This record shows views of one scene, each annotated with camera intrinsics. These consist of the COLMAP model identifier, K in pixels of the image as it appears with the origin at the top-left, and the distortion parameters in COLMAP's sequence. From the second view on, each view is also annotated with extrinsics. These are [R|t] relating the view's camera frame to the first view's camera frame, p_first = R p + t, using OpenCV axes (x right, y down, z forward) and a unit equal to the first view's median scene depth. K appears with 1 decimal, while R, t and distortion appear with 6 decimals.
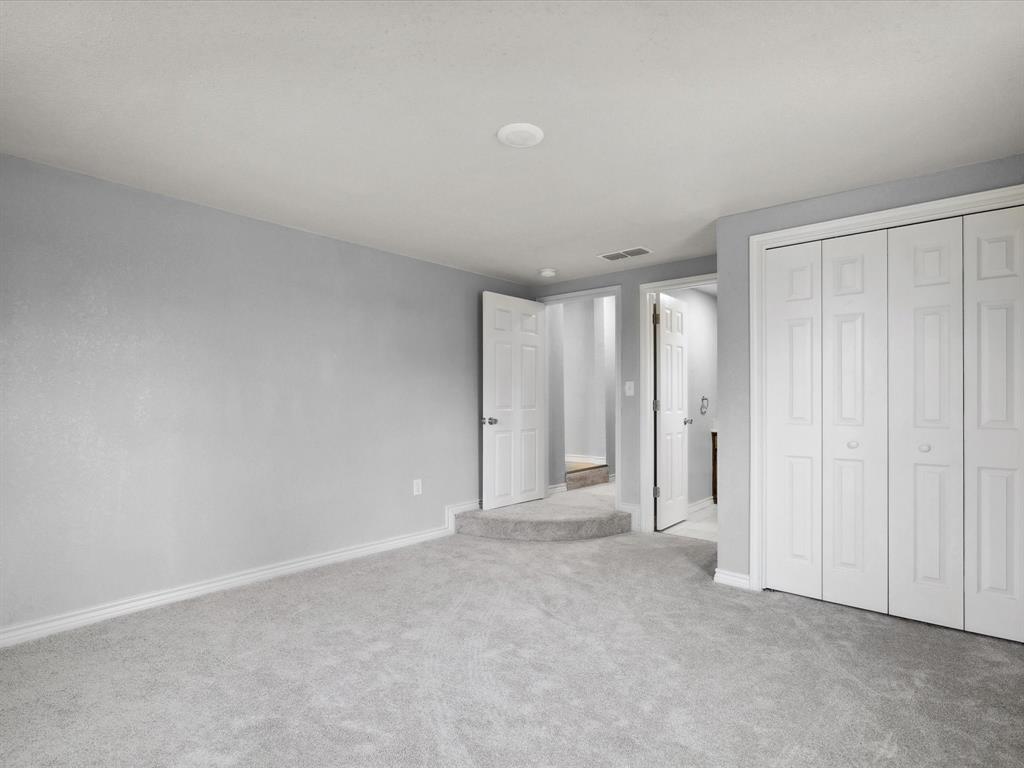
lens RADIAL K [[540.5, 0, 512.2], [0, 540.5, 403.6], [0, 0, 1]] dist [-0.000515, 0.000299]
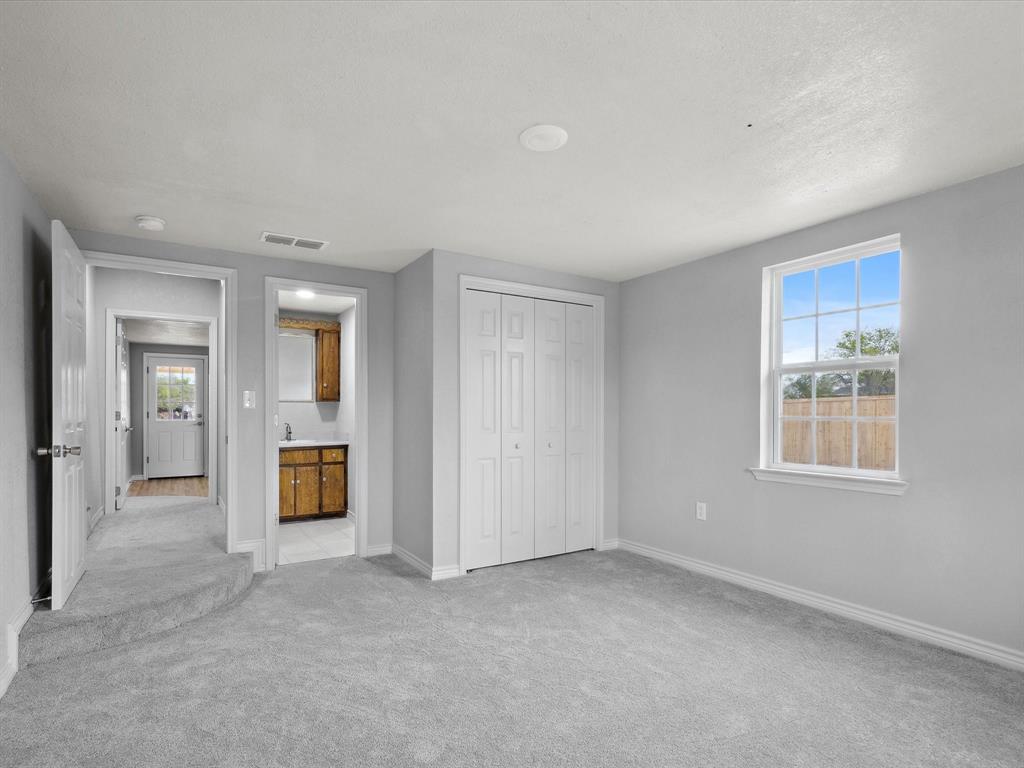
lens RADIAL K [[540.5, 0, 512.2], [0, 540.5, 403.6], [0, 0, 1]] dist [-0.000515, 0.000299]
pose [[0.298217, 0.010148, 0.954444, -0.656853], [-0.001294, 0.999947, -0.010227, -0.017273], [-0.954497, 0.001815, 0.298214, 0.550461]]
